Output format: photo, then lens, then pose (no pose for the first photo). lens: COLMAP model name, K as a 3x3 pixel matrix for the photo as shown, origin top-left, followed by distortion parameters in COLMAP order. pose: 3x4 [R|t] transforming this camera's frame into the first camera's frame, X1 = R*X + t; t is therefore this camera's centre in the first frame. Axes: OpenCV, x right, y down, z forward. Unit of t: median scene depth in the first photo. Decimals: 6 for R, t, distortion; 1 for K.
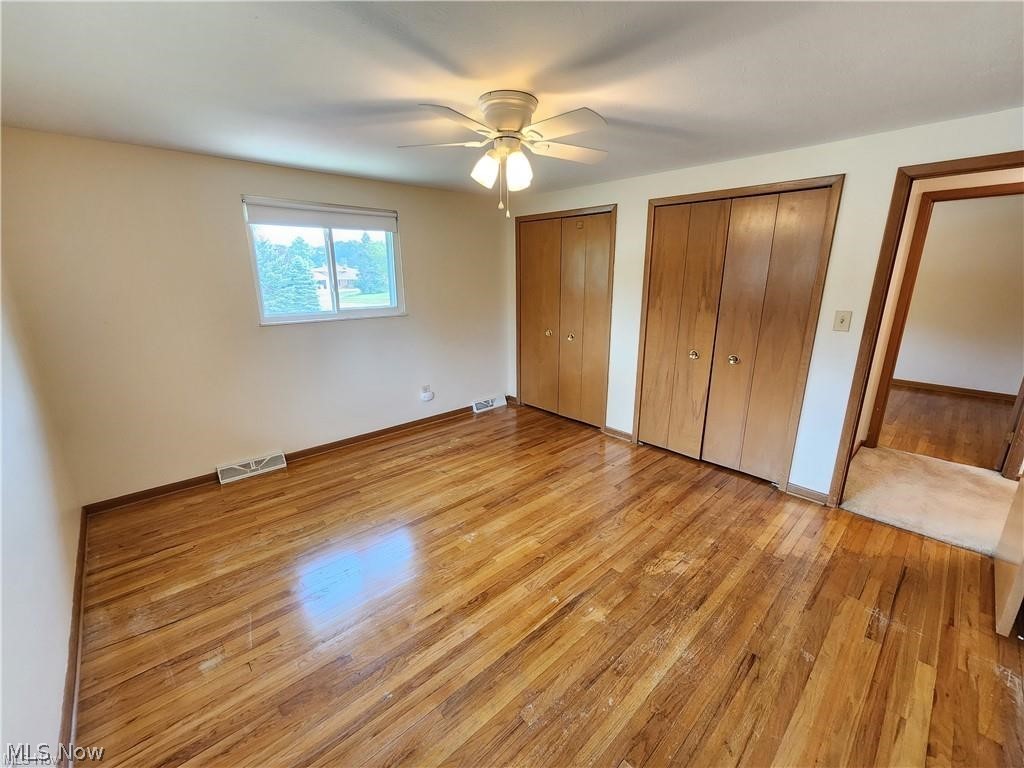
lens RADIAL K [[421.4, 0, 518.3], [0, 421.4, 383.5], [0, 0, 1]] dist [-0.000254, 0.000057]
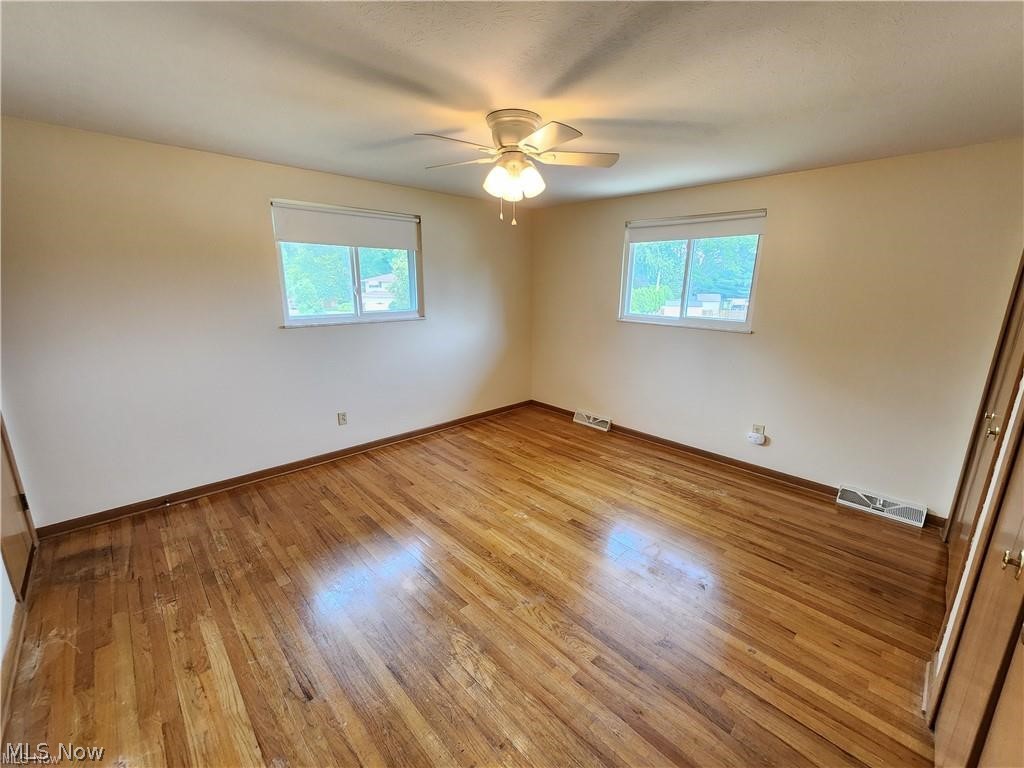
lens RADIAL K [[421.4, 0, 518.3], [0, 421.4, 383.5], [0, 0, 1]] dist [-0.000254, 0.000057]
pose [[0.018917, 0.239273, -0.970768, 0.714337], [-0.268791, 0.936414, 0.225568, -0.170780], [0.963013, 0.256667, 0.082029, 0.658918]]
